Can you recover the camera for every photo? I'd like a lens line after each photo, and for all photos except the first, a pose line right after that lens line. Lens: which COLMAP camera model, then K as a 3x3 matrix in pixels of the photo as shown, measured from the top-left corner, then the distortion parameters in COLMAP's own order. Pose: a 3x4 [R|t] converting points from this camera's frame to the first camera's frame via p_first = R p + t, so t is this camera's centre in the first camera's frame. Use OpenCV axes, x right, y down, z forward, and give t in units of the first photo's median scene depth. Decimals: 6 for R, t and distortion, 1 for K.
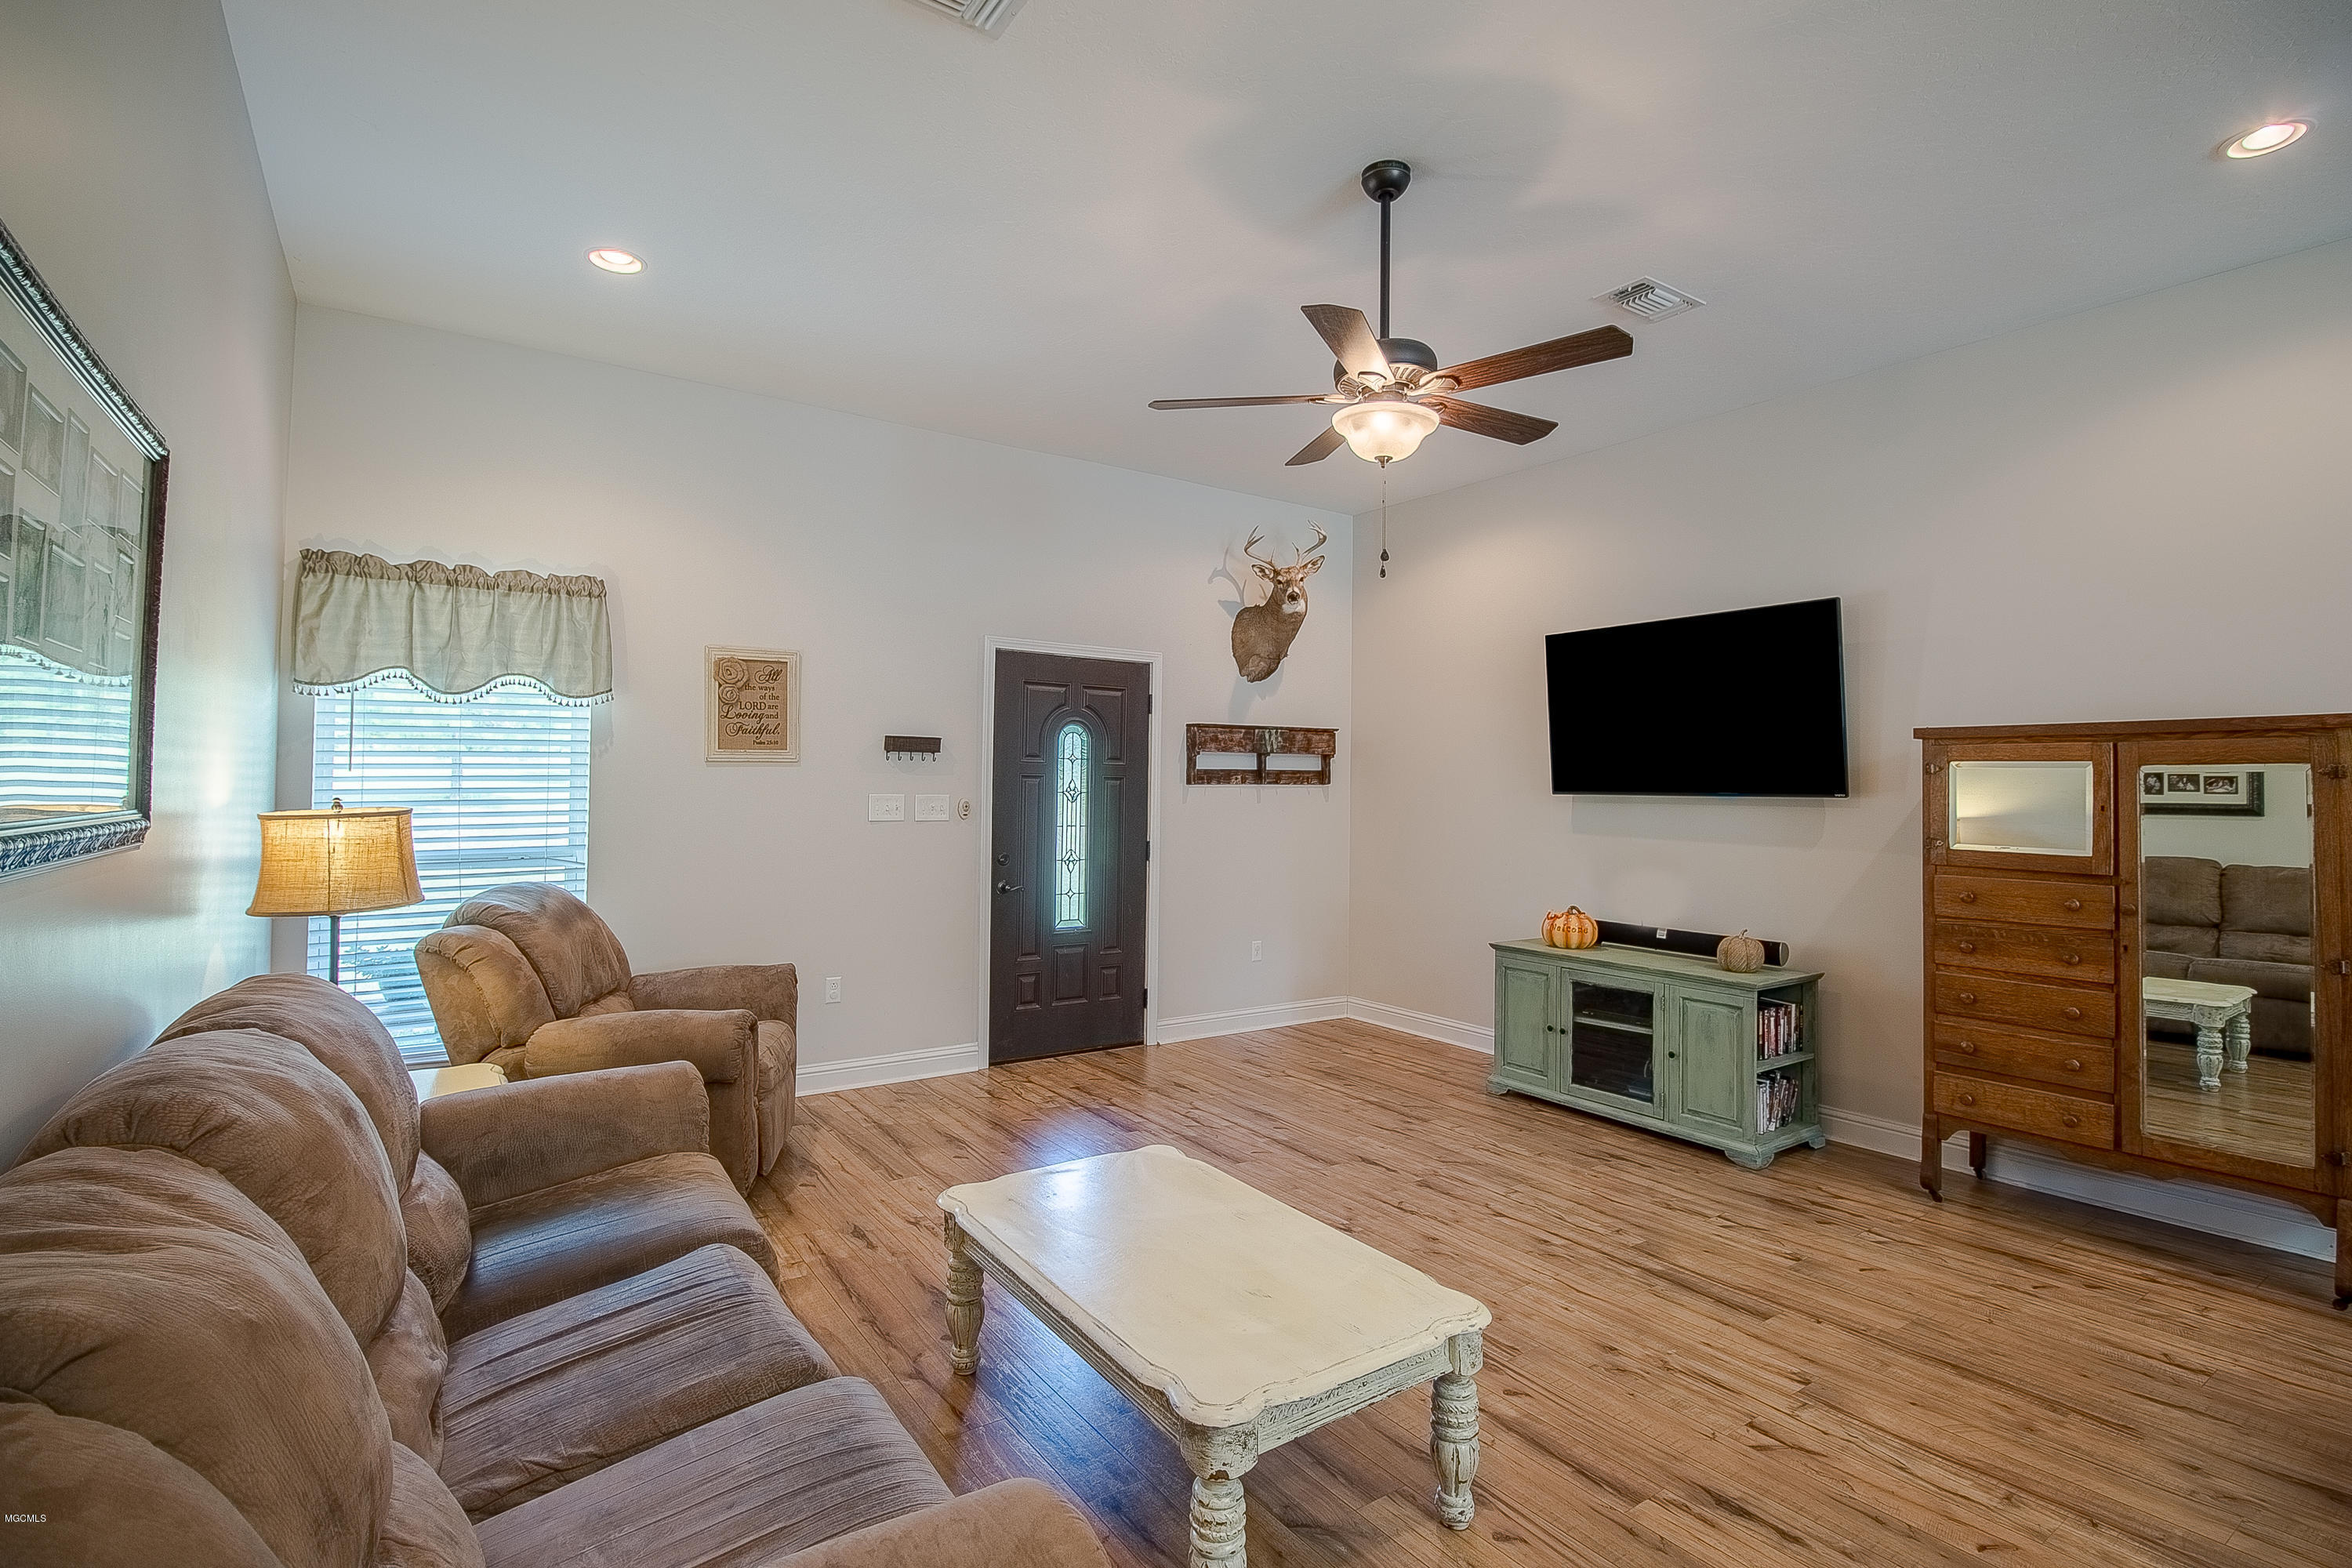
lens RADIAL K [[1088.7, 0, 1167.5], [0, 1088.7, 765.5], [0, 0, 1]] dist [-0.002600, -0.011025]
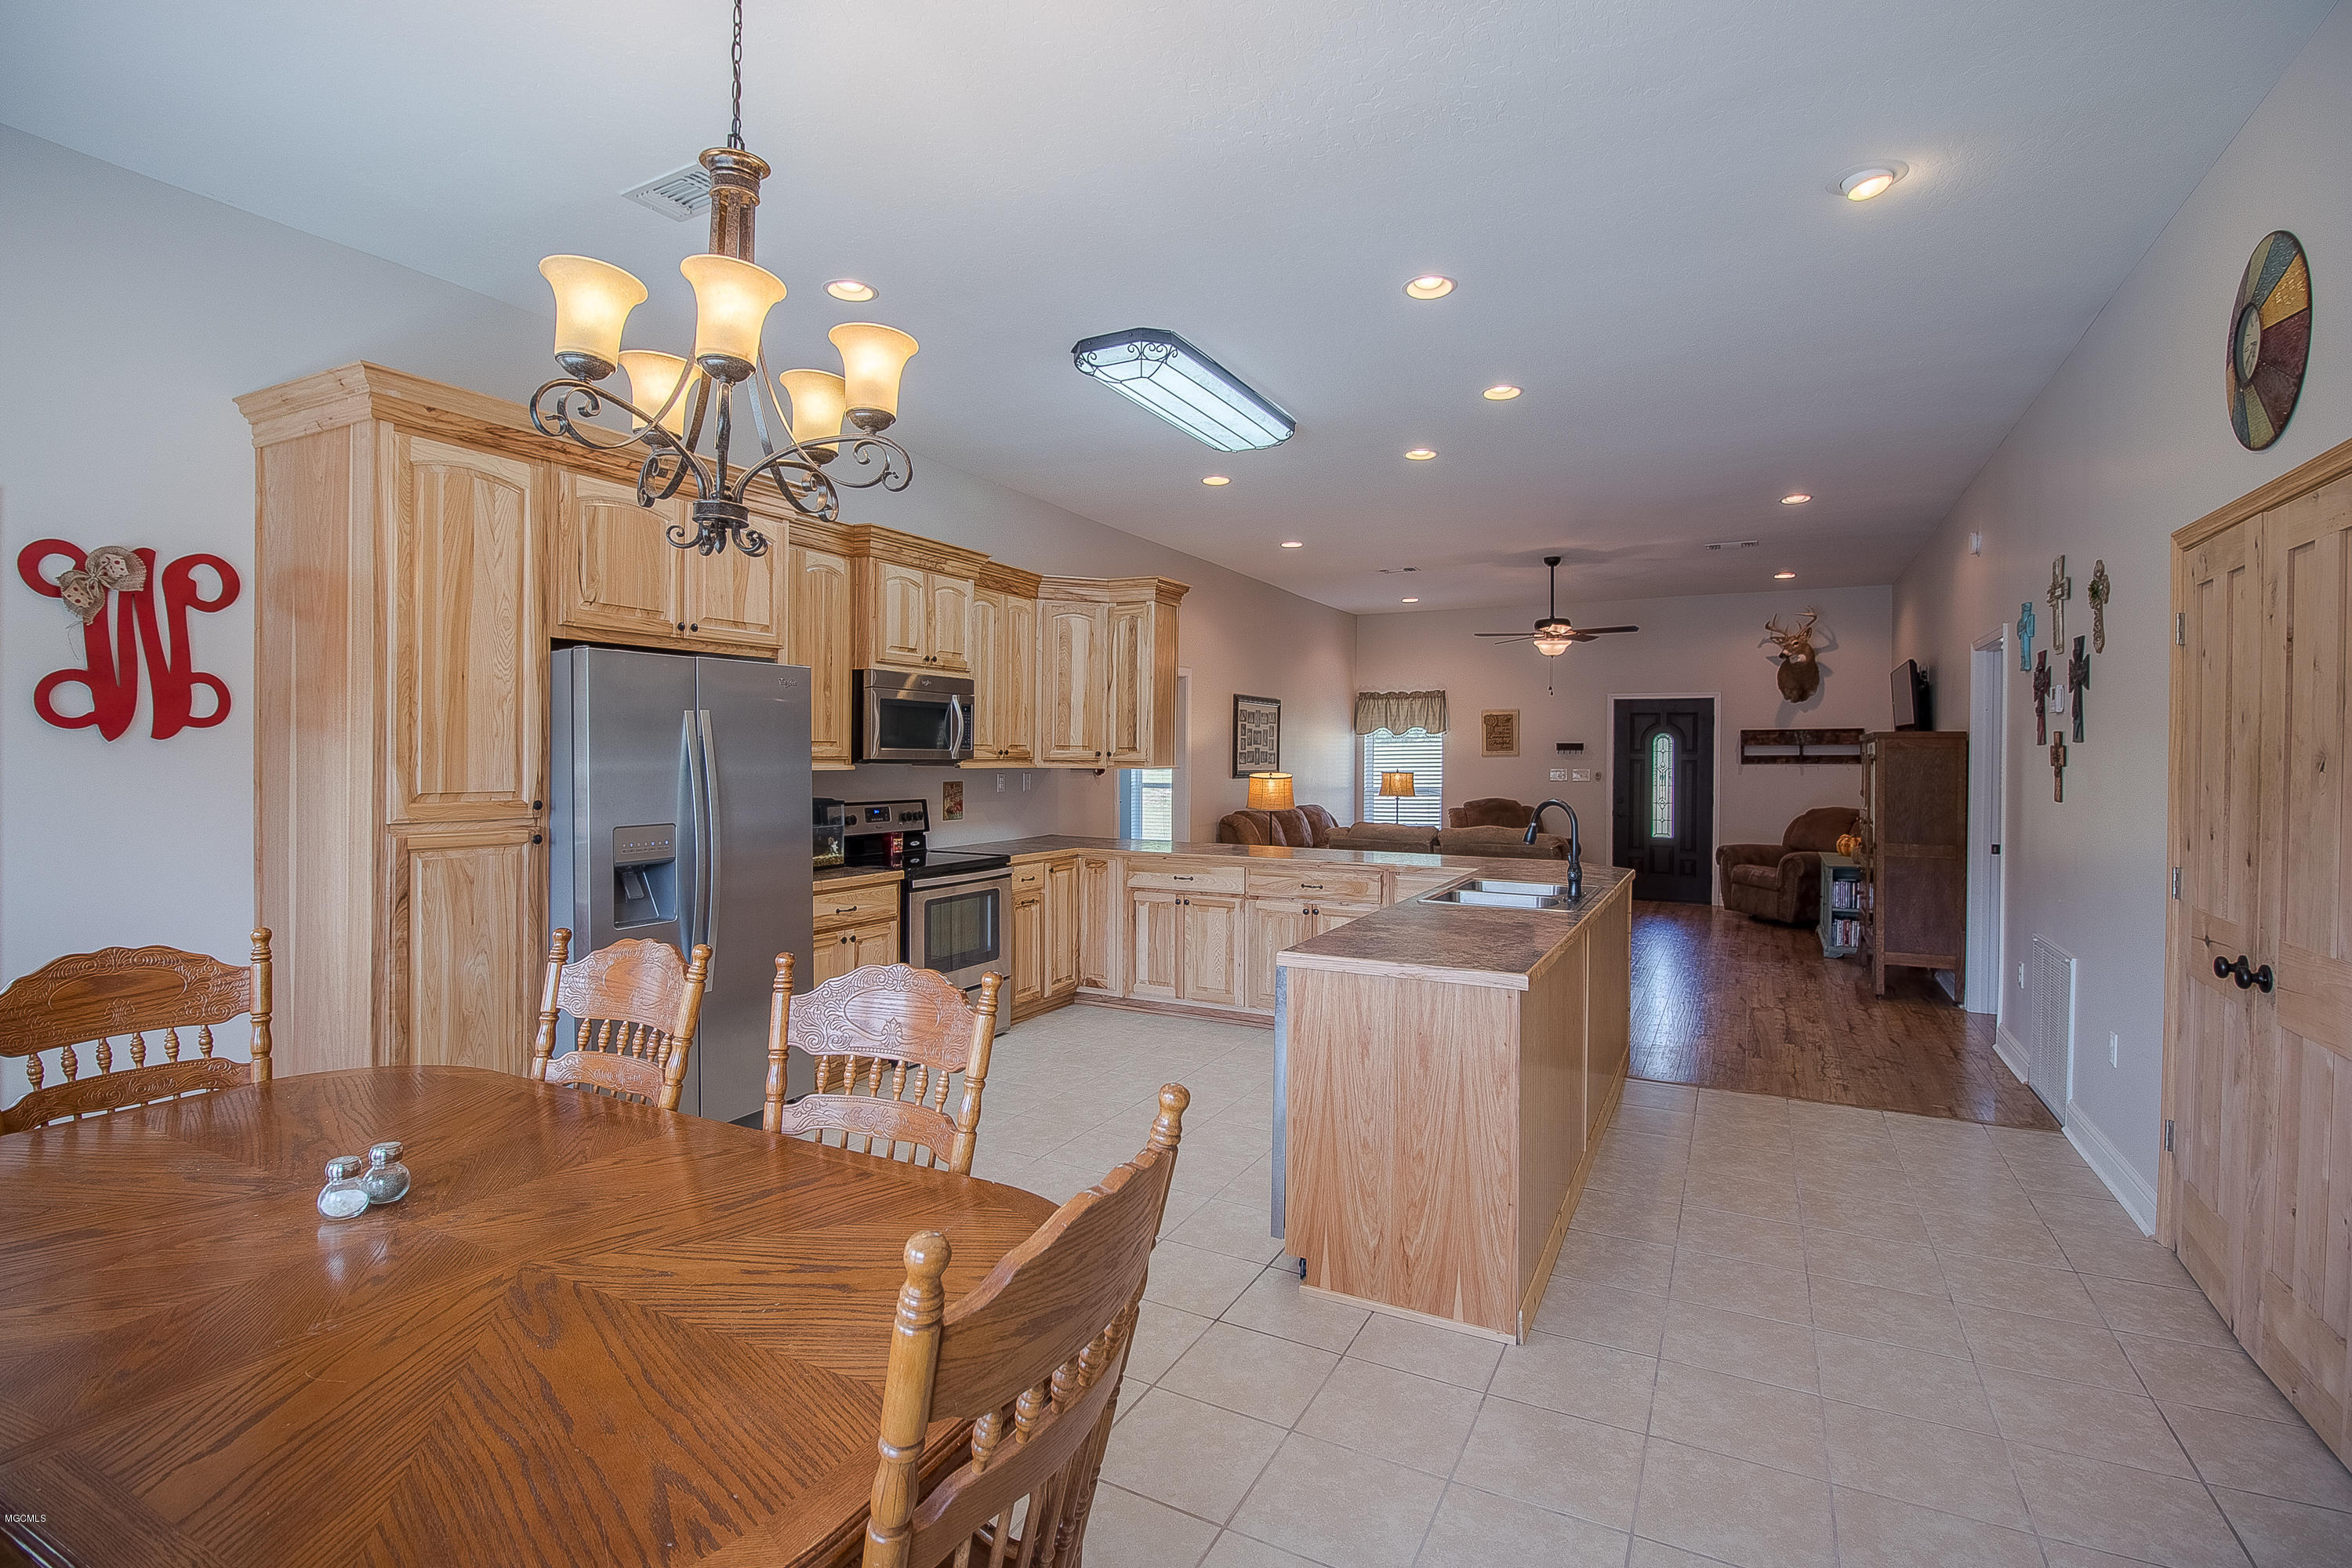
lens RADIAL K [[1088.7, 0, 1165.9], [0, 1088.7, 767.8], [0, 0, 1]] dist [-0.002600, -0.011025]
pose [[0.469896, 0.002377, -0.882718, 1.271953], [0.018865, 0.999741, 0.012735, -0.019026], [0.882520, -0.022636, 0.469730, -0.734230]]
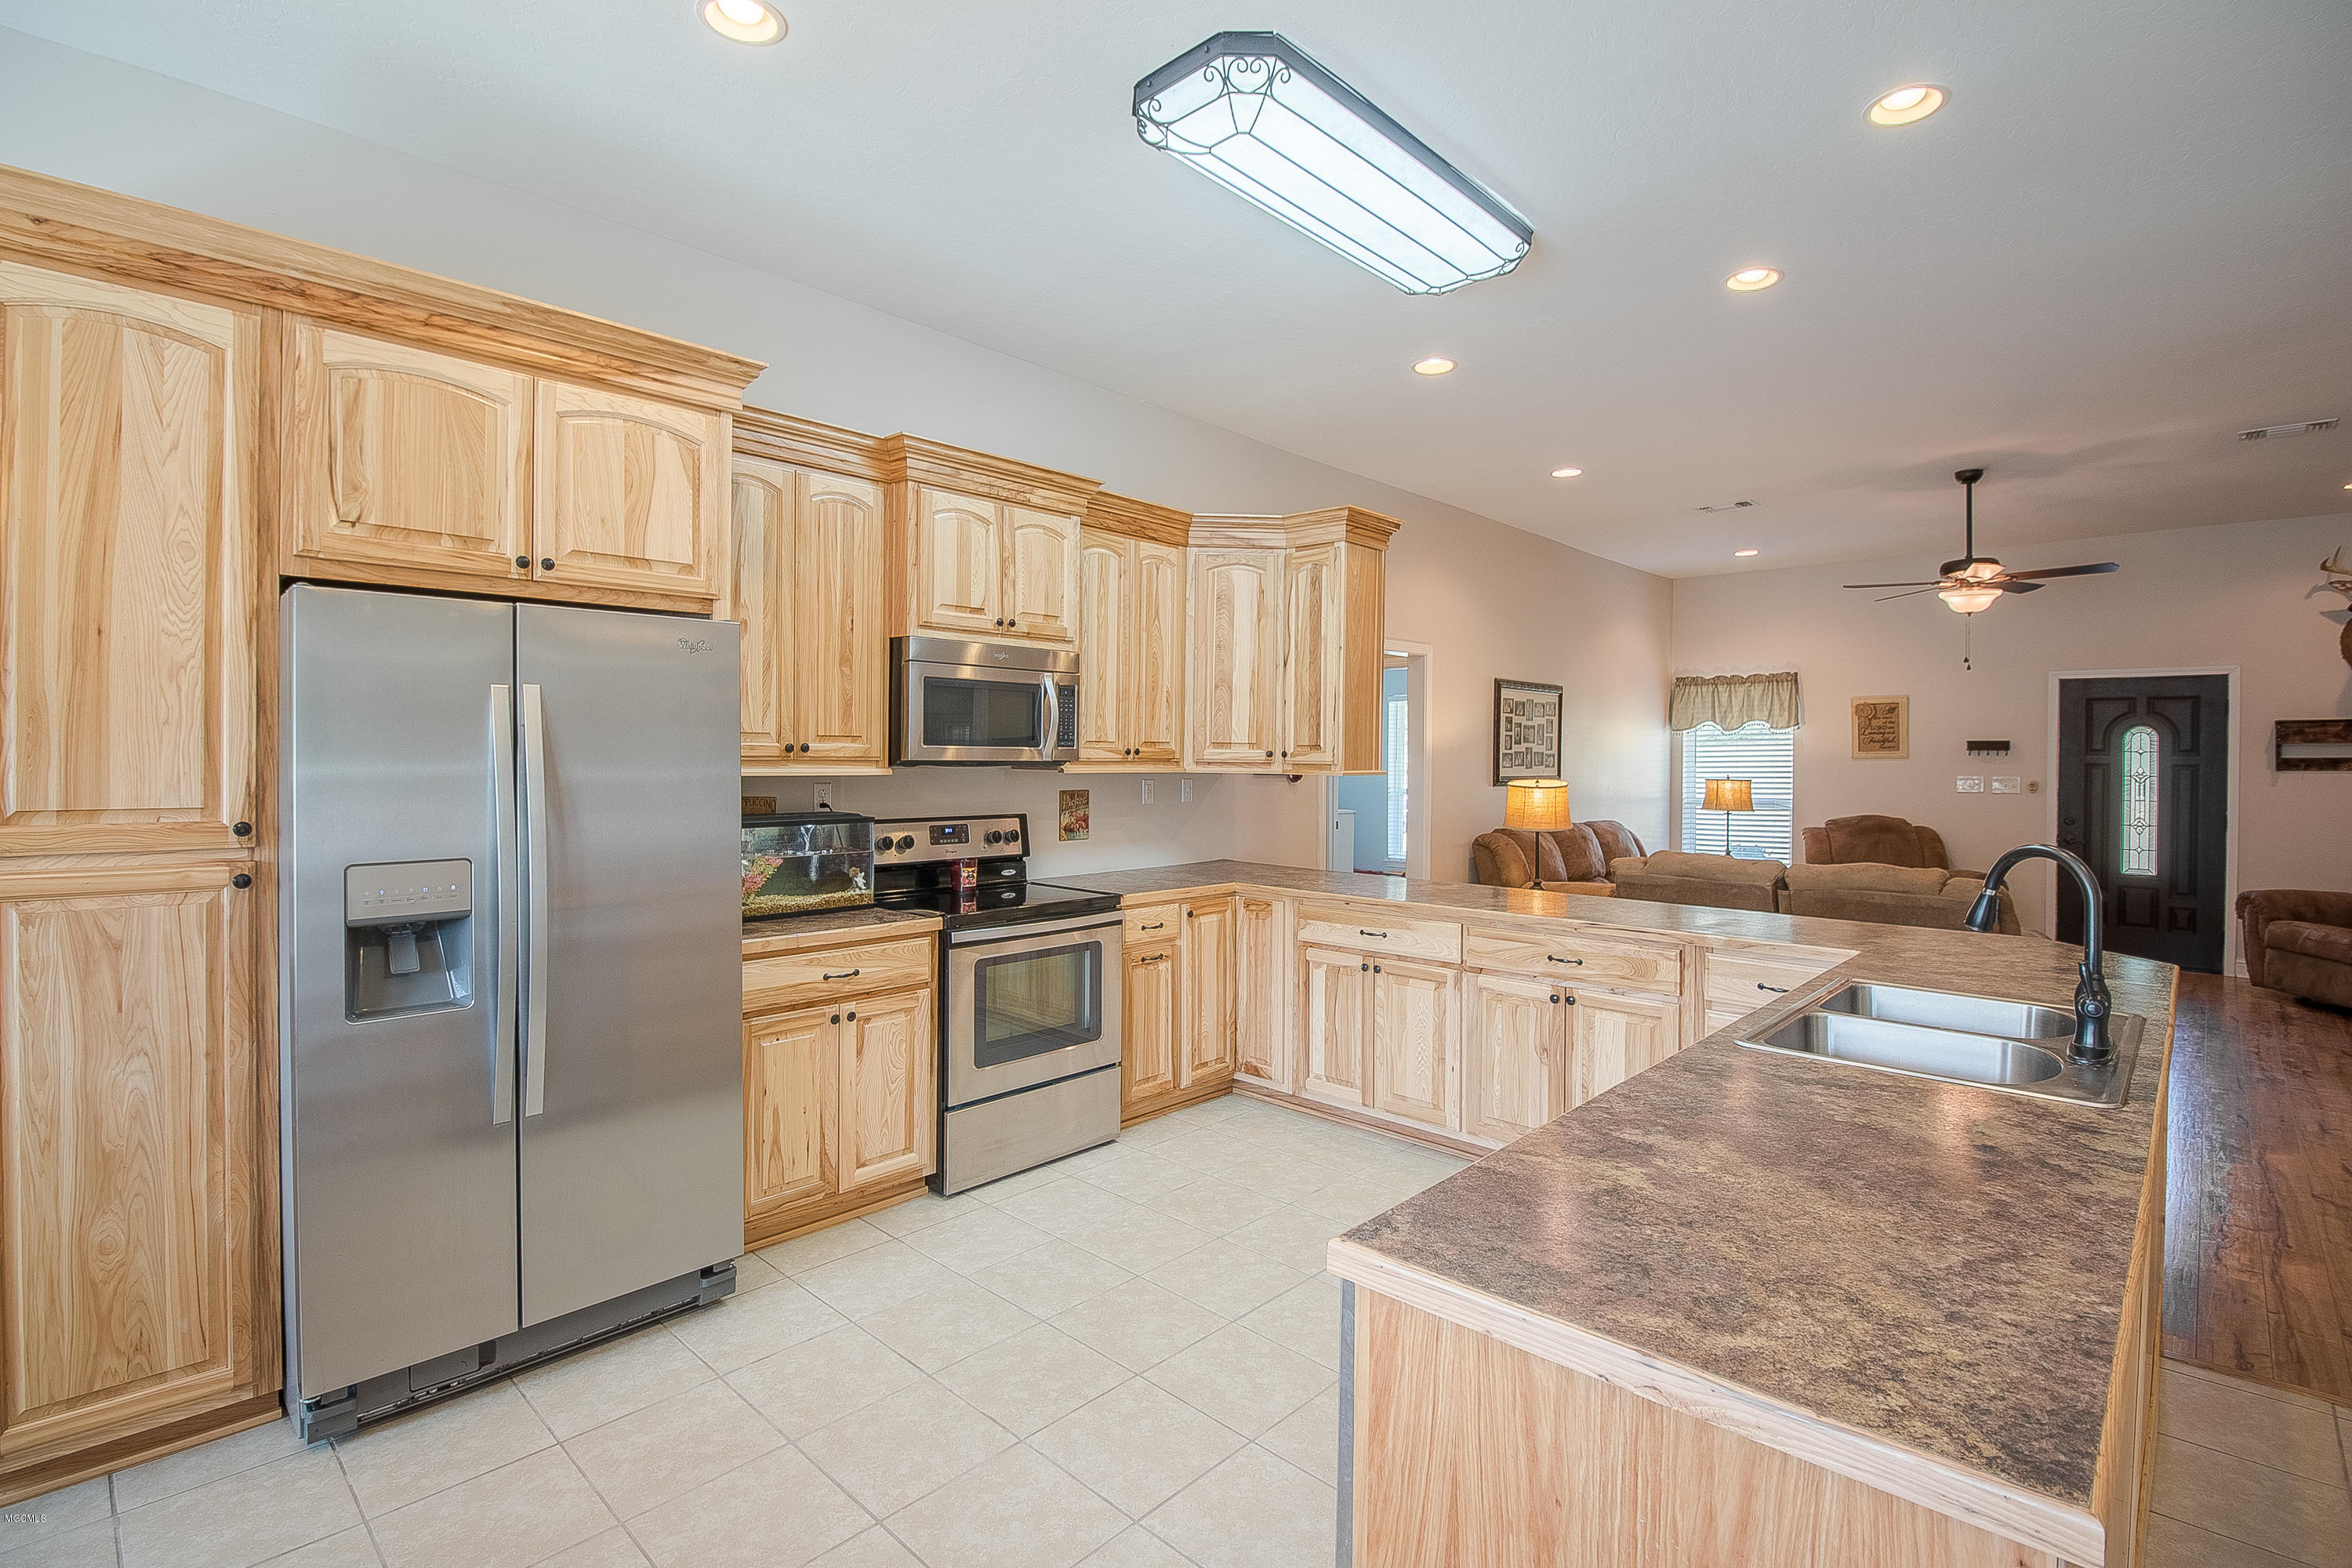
lens RADIAL K [[1088.7, 0, 1164.9], [0, 1088.7, 764.3], [0, 0, 1]] dist [-0.002600, -0.011025]
pose [[0.211392, -0.001060, -0.977401, 1.026597], [0.017106, 0.999850, 0.002615, -0.016046], [0.977252, -0.017273, 0.211378, -0.509376]]
